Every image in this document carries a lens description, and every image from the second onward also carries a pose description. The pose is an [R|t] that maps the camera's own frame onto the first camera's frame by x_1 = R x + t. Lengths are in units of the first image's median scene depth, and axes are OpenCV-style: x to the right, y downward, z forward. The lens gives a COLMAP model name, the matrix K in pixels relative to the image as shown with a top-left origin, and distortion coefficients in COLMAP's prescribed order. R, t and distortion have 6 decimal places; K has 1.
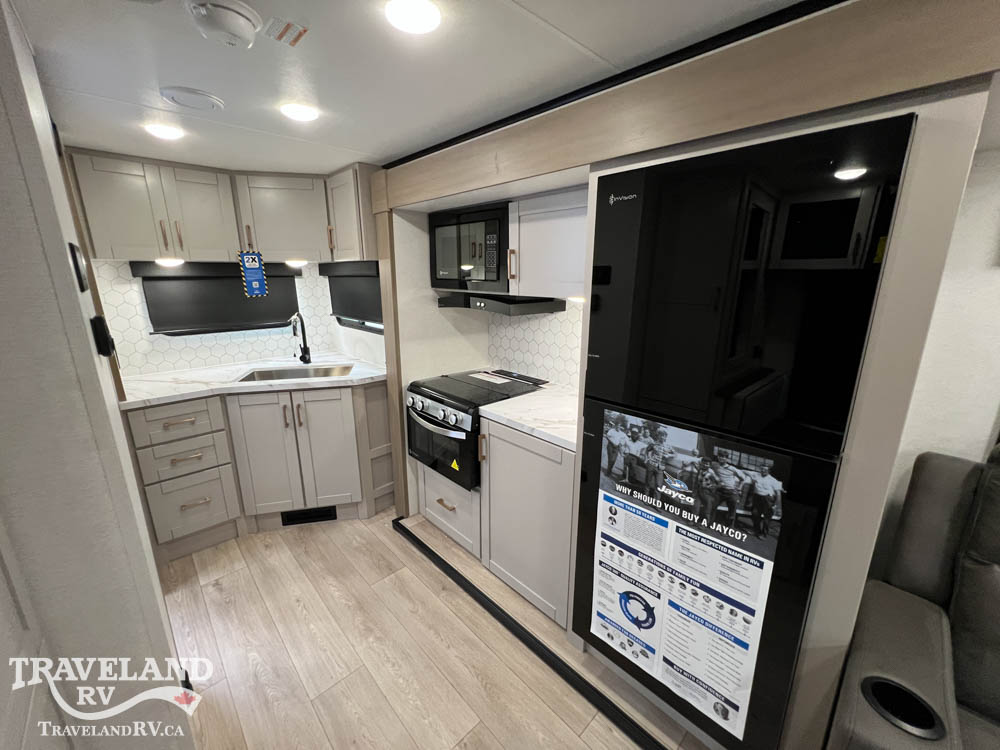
lens RADIAL K [[399.8, 0, 496.5], [0, 399.8, 374.6], [0, 0, 1]] dist [0.000028, 0.000285]
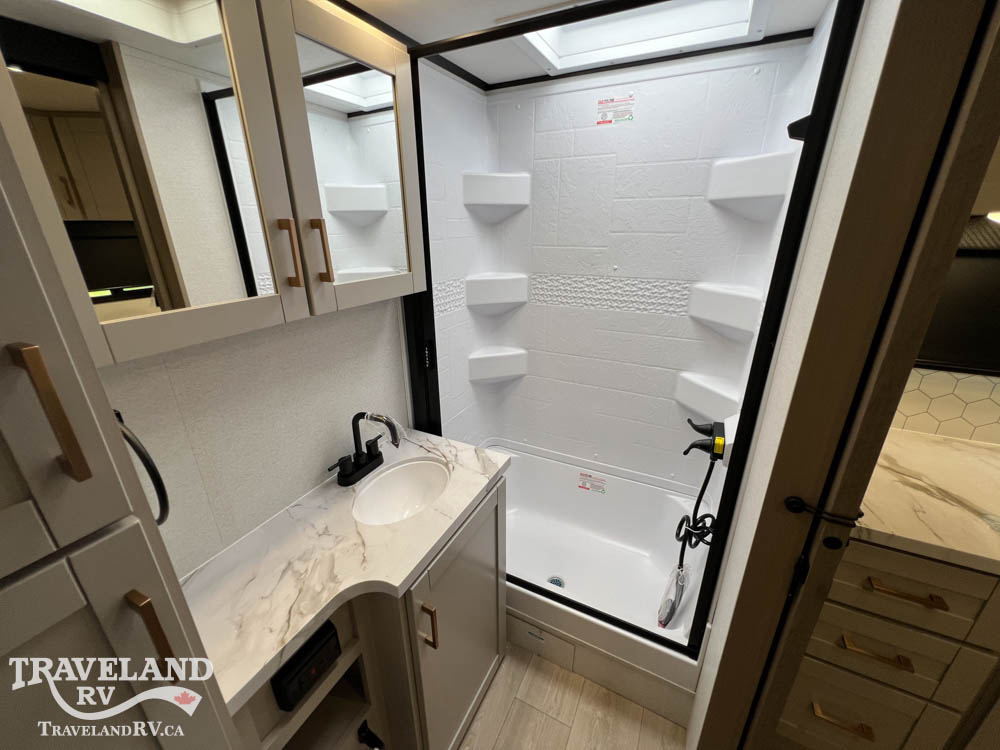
lens RADIAL K [[399.8, 0, 497.2], [0, 399.8, 372.5], [0, 0, 1]] dist [0.000028, 0.000285]
pose [[0.340016, 0.332186, -0.879796, -0.763451], [-0.229049, 0.936615, 0.265119, -0.148499], [0.912100, 0.111372, 0.394551, 0.462328]]
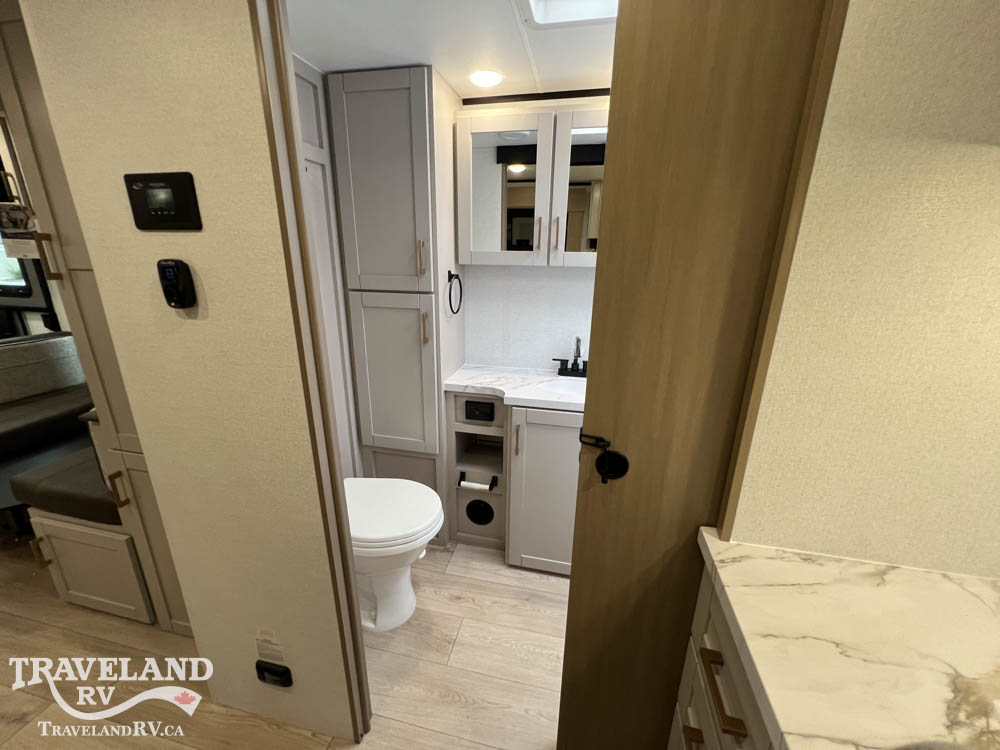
lens RADIAL K [[399.8, 0, 498.9], [0, 399.8, 372.3], [0, 0, 1]] dist [0.000028, 0.000285]
pose [[-0.825529, 0.159193, -0.541443, -0.618897], [-0.150829, 0.862261, 0.483484, -0.265977], [0.543832, 0.480795, -0.687810, 1.201901]]
